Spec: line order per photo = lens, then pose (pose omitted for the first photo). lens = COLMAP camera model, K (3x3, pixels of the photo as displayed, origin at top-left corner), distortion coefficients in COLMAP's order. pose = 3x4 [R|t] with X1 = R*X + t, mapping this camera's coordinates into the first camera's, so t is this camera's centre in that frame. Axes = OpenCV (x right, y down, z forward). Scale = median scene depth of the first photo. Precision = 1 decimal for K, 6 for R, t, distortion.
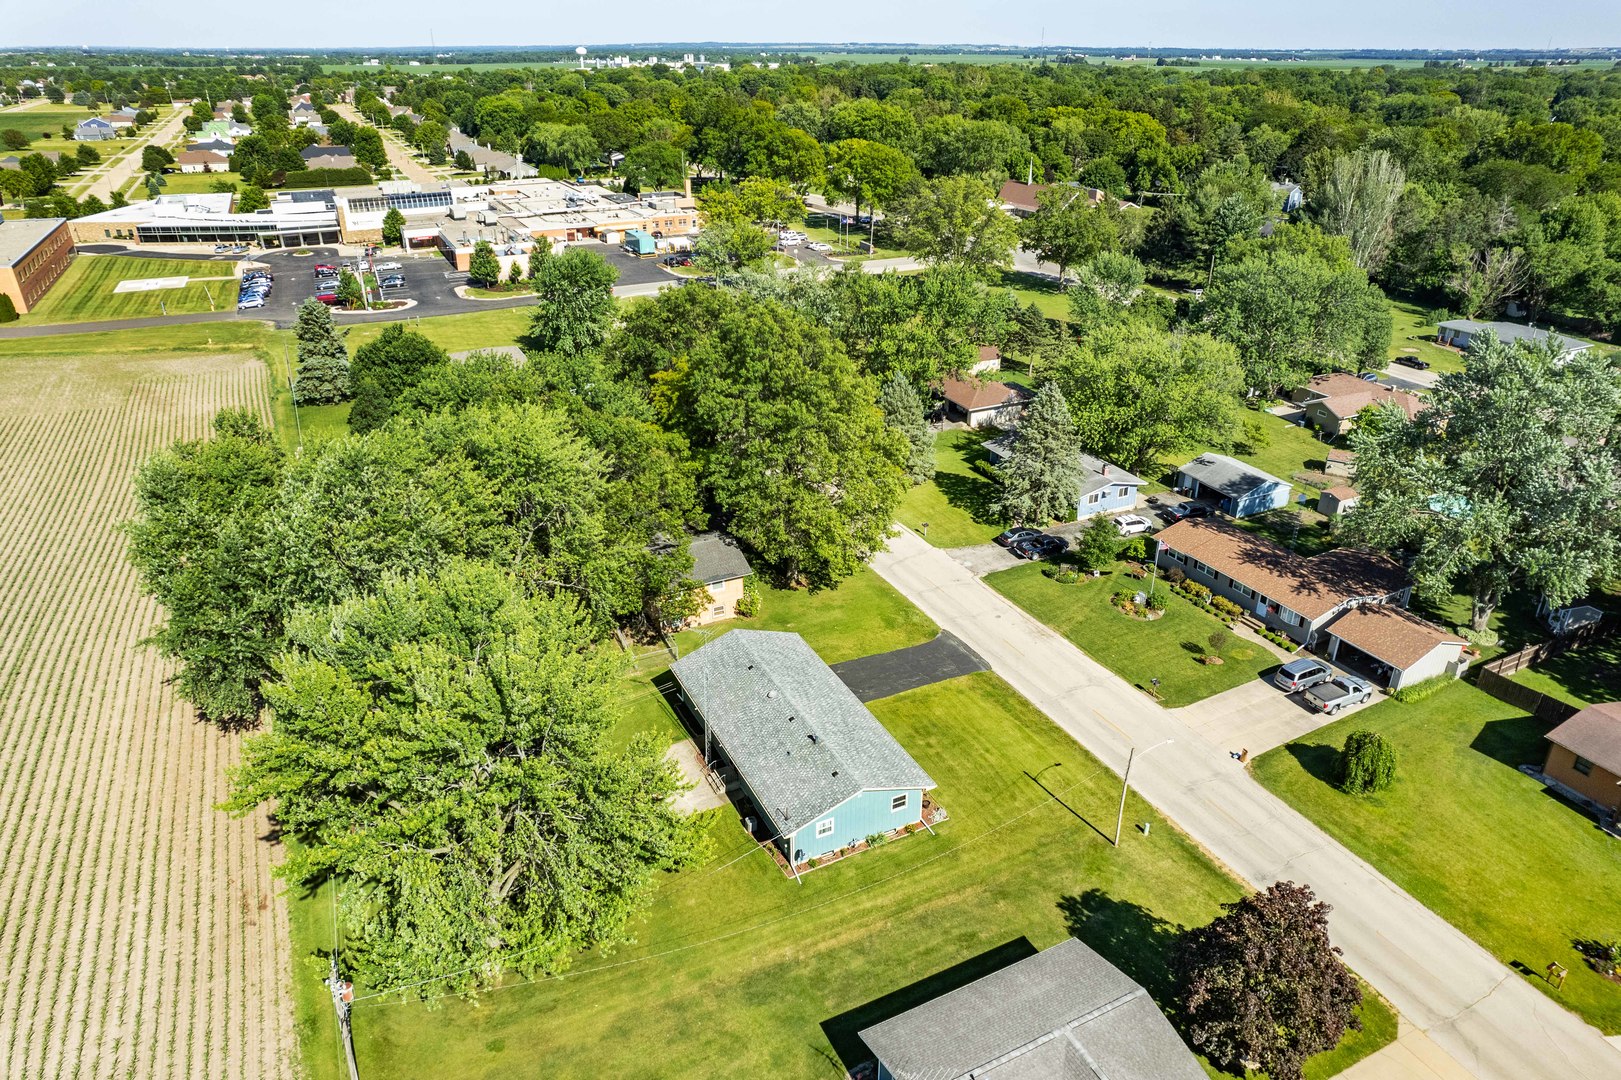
lens RADIAL K [[1052.7, 0, 817.8], [0, 1052.7, 534.9], [0, 0, 1]] dist [-0.035753, 0.012982]
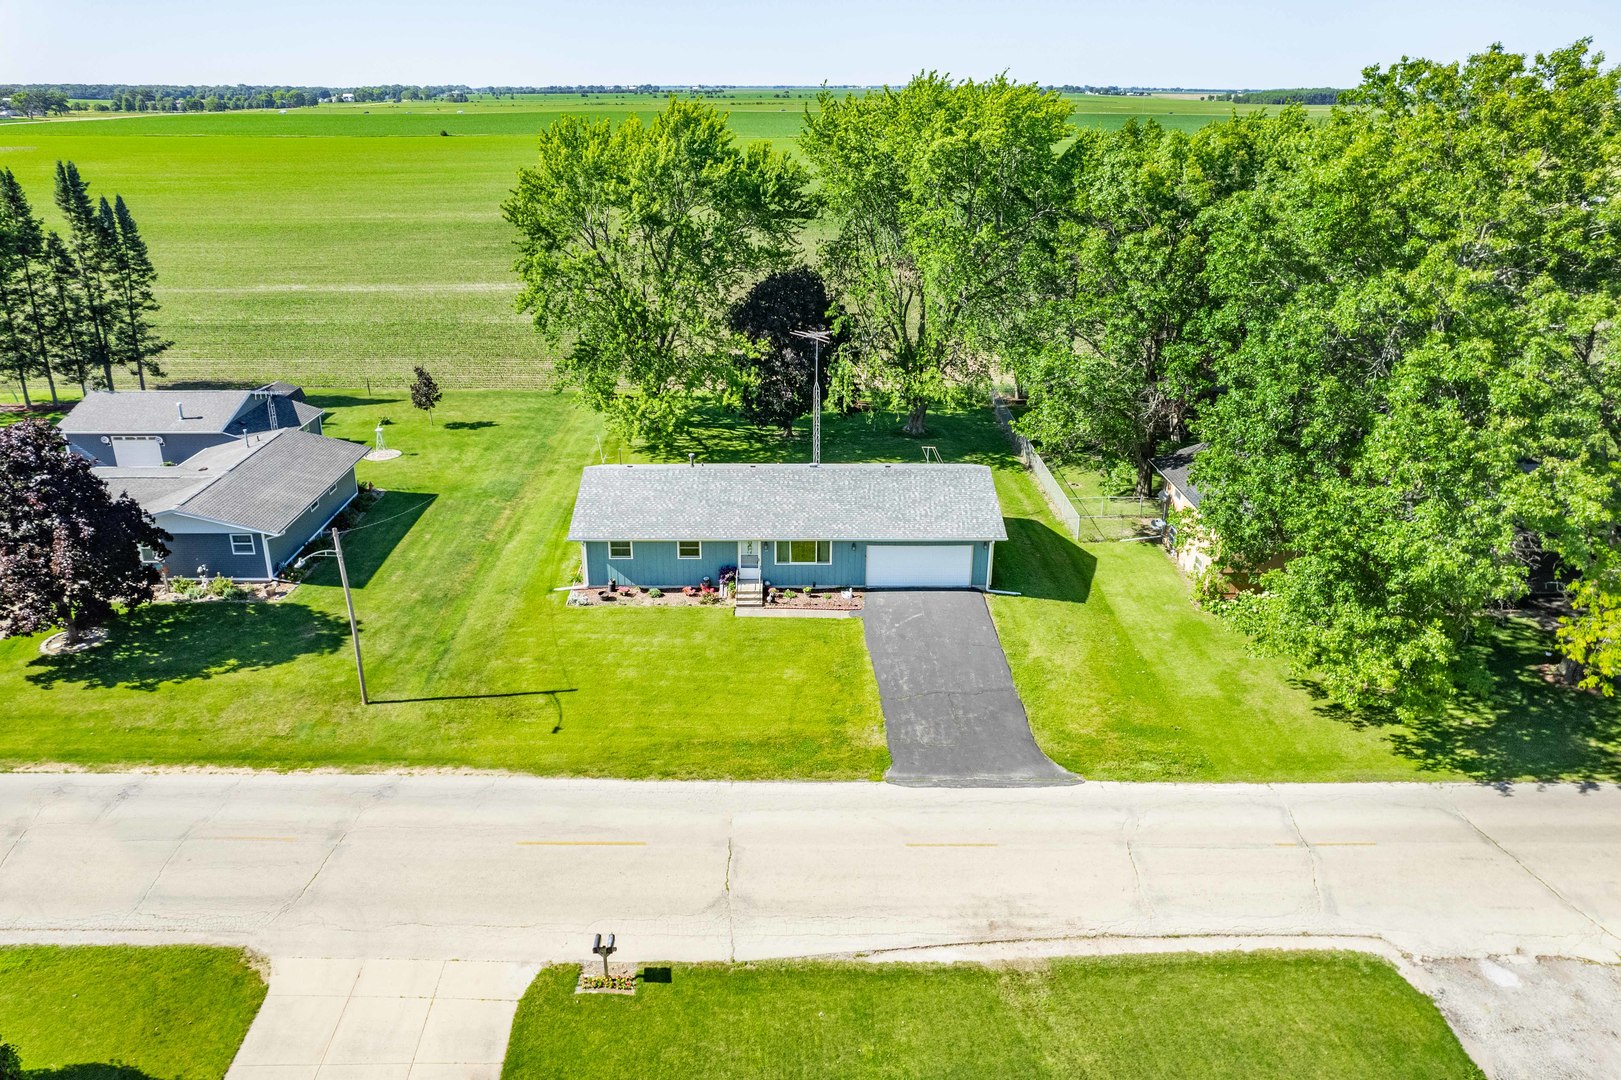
lens RADIAL K [[1052.7, 0, 779.6], [0, 1052.7, 496.8], [0, 0, 1]] dist [-0.035753, 0.012982]
pose [[-0.439938, 0.337065, -0.832371, 0.586618], [-0.384794, 0.766733, 0.513862, -0.201965], [0.811411, 0.546359, -0.207615, 1.122334]]
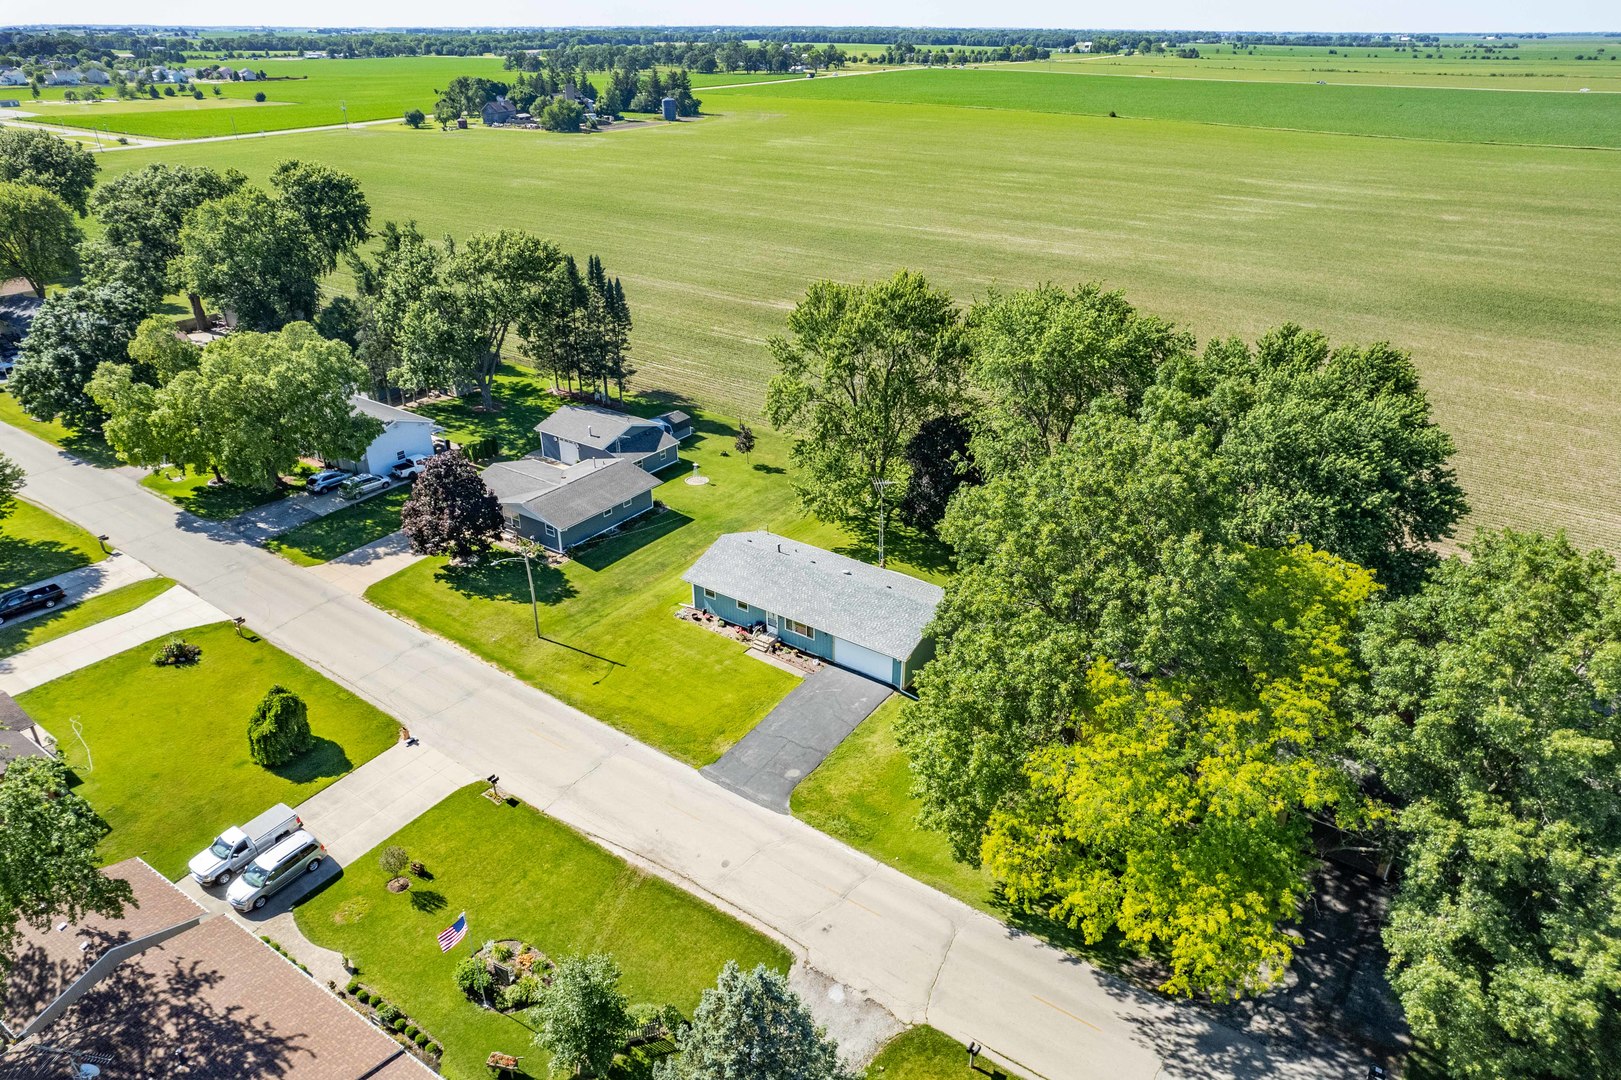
lens RADIAL K [[1052.7, 0, 824.5], [0, 1052.7, 541.8], [0, 0, 1]] dist [-0.035753, 0.012982]
pose [[-0.877175, 0.220917, -0.426332, 0.432300], [-0.203215, 0.633645, 0.746457, -0.670199], [0.435048, 0.741410, -0.510924, 1.494054]]
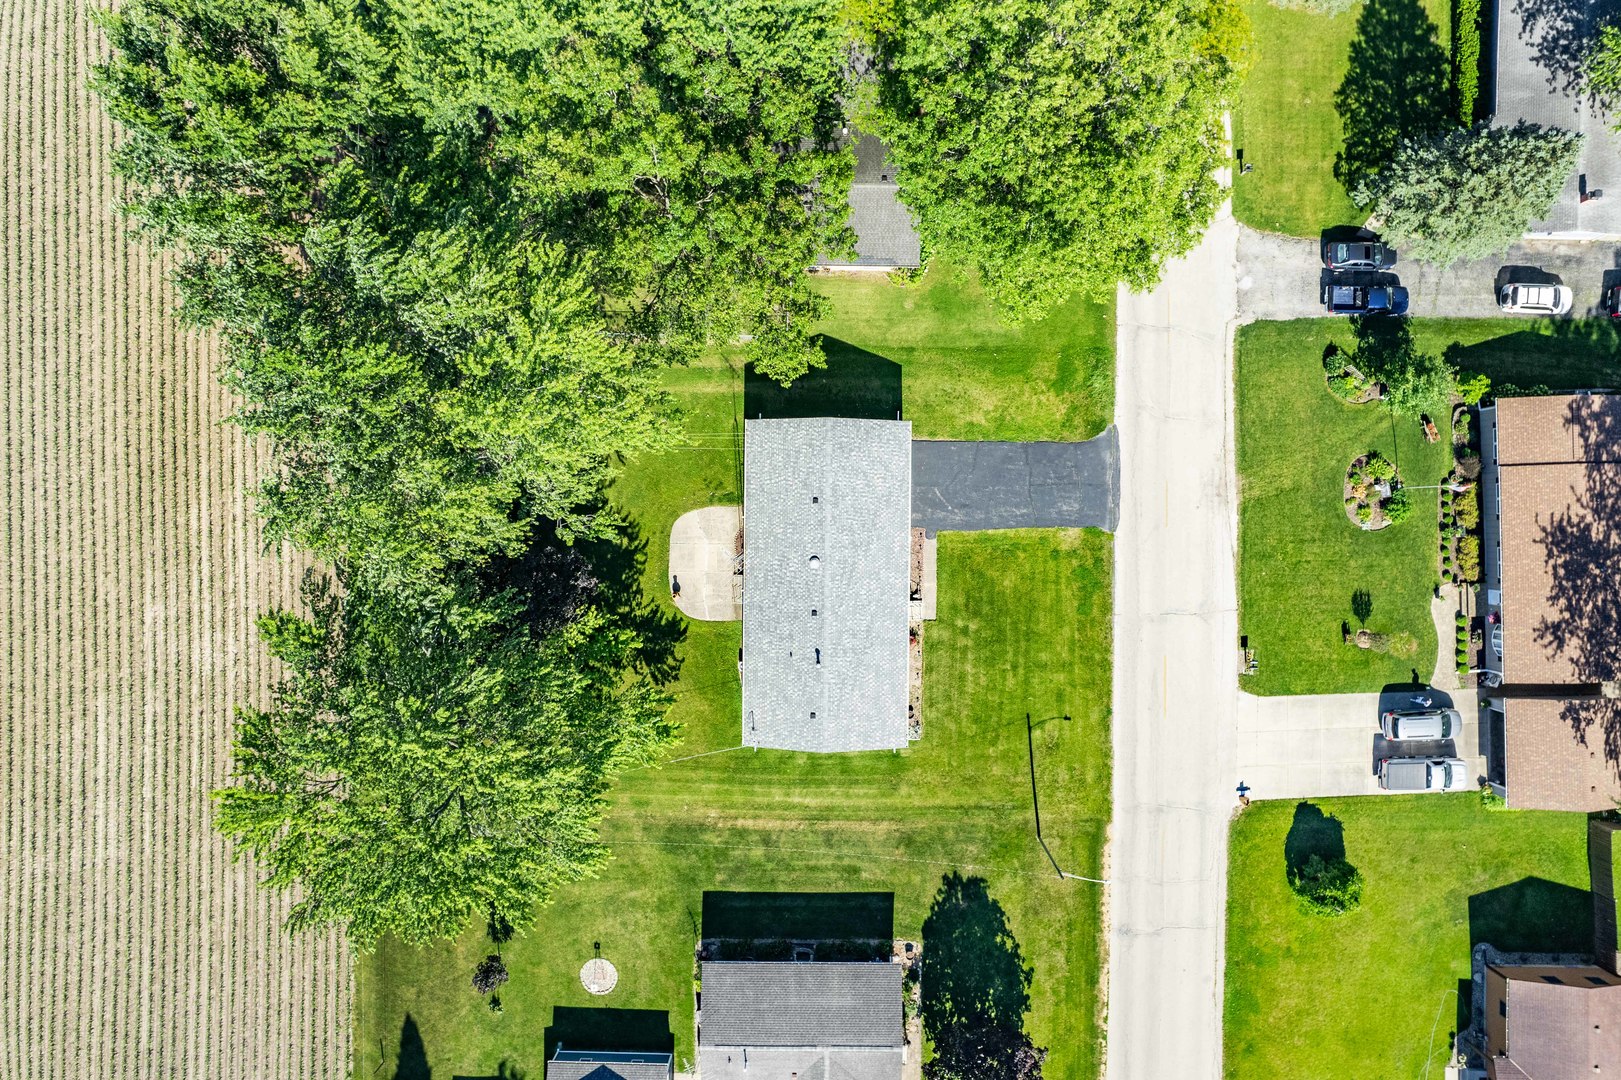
lens RADIAL K [[1052.7, 0, 810.9], [0, 1052.7, 536.0], [0, 0, 1]] dist [-0.035753, 0.012982]
pose [[0.895396, 0.445245, 0.004822, -0.058648], [-0.191215, 0.374712, 0.907209, -0.656248], [0.402123, -0.813233, 0.420653, 0.625291]]
